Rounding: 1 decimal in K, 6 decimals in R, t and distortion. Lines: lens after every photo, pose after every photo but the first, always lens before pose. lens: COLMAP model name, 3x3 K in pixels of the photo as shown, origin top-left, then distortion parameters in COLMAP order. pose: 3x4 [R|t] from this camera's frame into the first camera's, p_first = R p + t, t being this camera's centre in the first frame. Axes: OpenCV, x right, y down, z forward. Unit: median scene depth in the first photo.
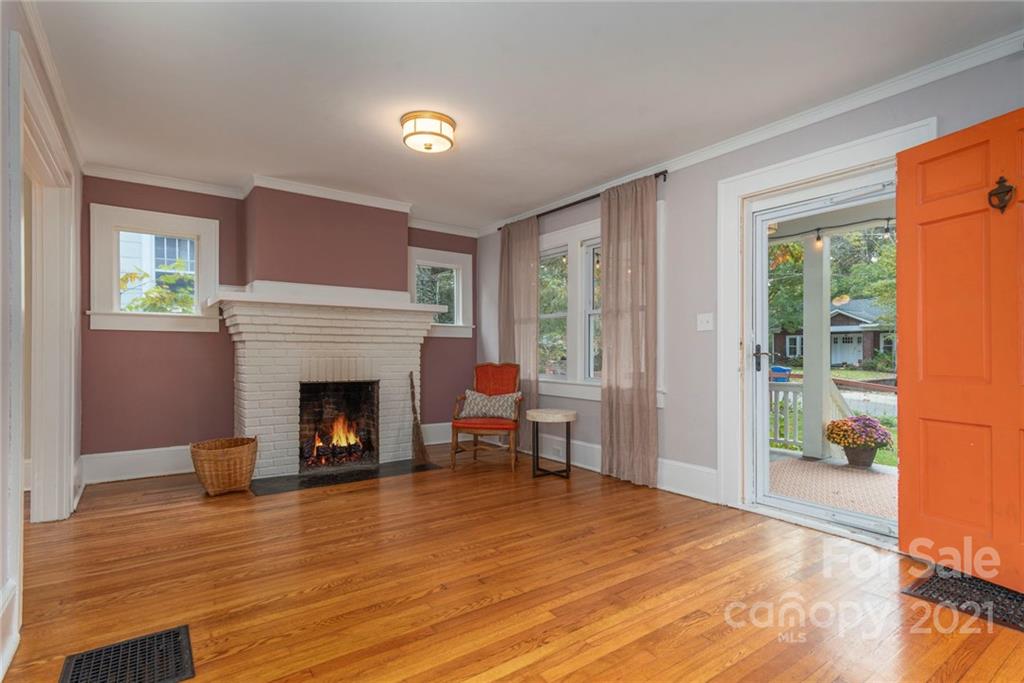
lens RADIAL K [[508.8, 0, 508.6], [0, 508.8, 347.5], [0, 0, 1]] dist [0.011580, 0.000148]
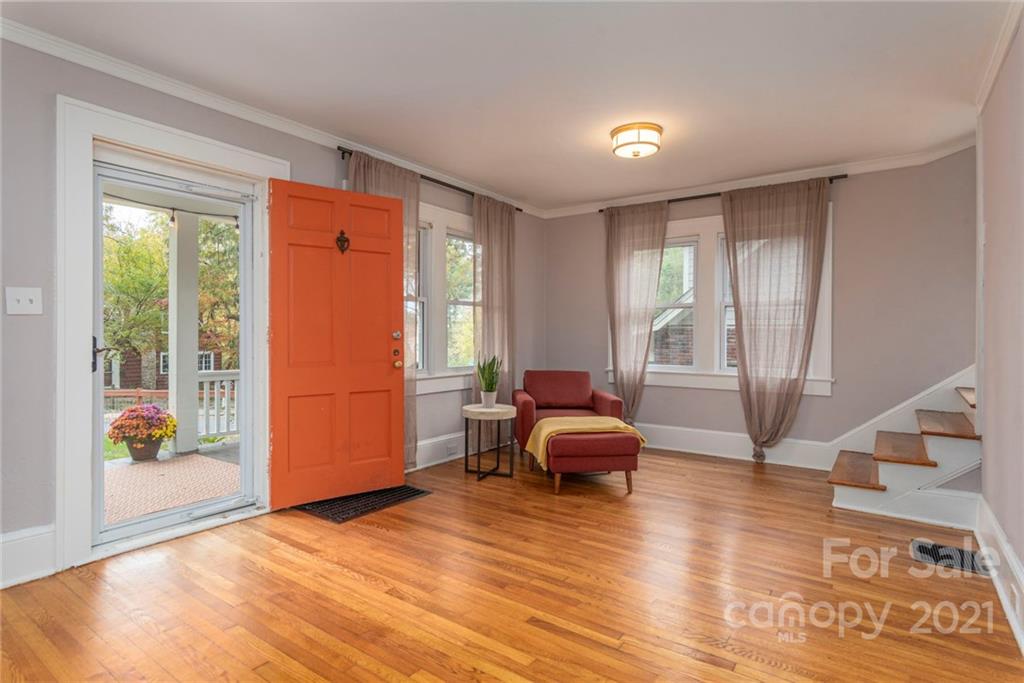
lens RADIAL K [[525.9, 0, 508.5], [0, 525.9, 339.5], [0, 0, 1]] dist [-0.004664, -0.000505]
pose [[-0.325538, -0.002879, 0.945524, -0.602958], [-0.004876, 0.999987, 0.001365, -0.008550], [-0.945516, -0.004166, -0.325548, 0.915411]]
